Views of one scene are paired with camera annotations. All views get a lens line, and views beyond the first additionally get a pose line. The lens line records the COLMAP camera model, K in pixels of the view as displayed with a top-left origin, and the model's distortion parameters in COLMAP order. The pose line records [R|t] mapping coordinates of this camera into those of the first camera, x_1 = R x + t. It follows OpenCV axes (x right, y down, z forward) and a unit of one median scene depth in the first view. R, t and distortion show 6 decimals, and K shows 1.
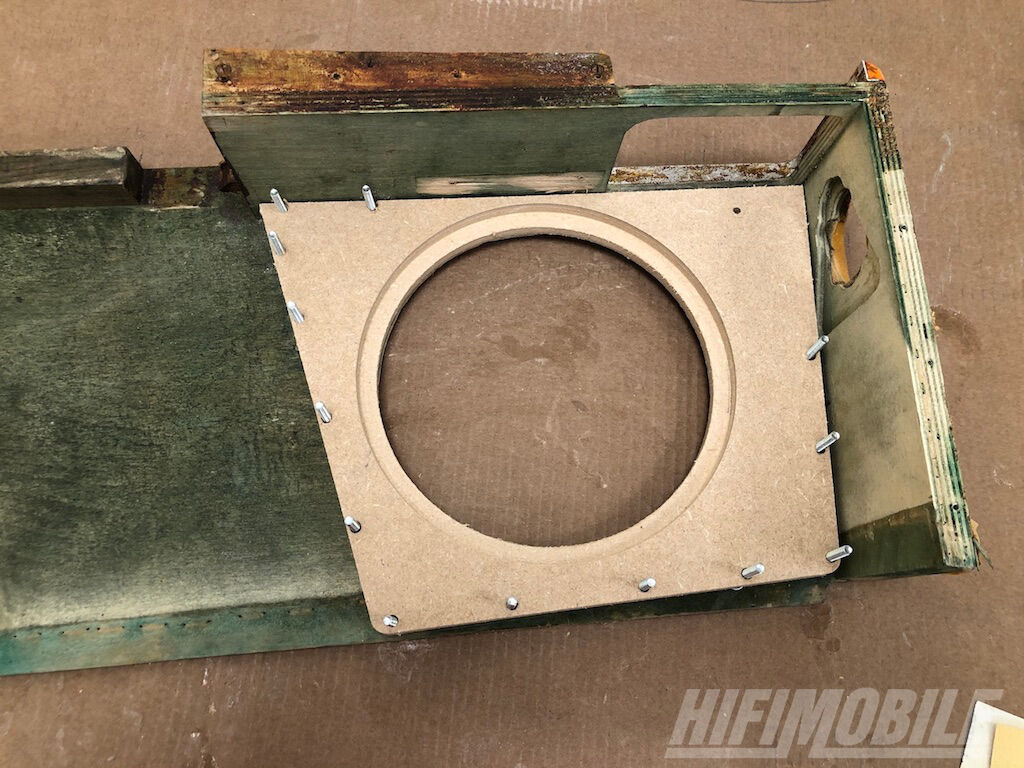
lens RADIAL K [[843.2, 0, 510.4], [0, 843.2, 386.4], [0, 0, 1]] dist [-0.025315, 0.023364]
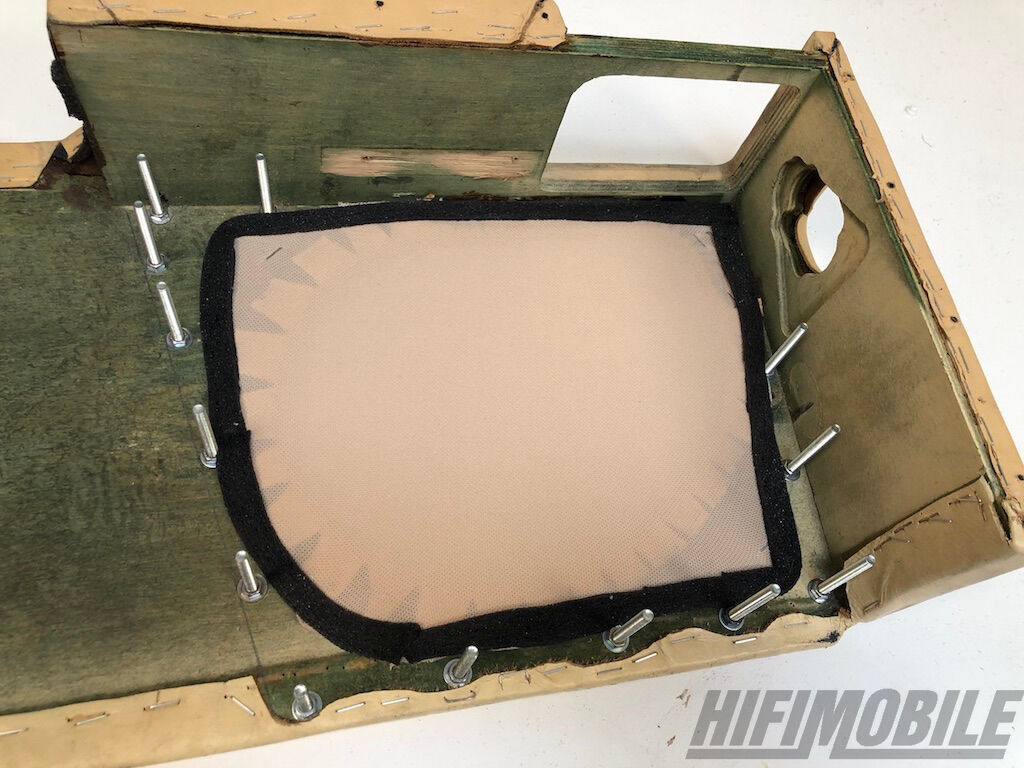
lens RADIAL K [[843.2, 0, 516.9], [0, 843.2, 381.2], [0, 0, 1]] dist [-0.025315, 0.023364]
pose [[0.983053, -0.016653, 0.182562, -0.080183], [0.049013, 0.983488, -0.174209, 0.134390], [-0.176647, 0.180205, 0.967637, 0.208937]]
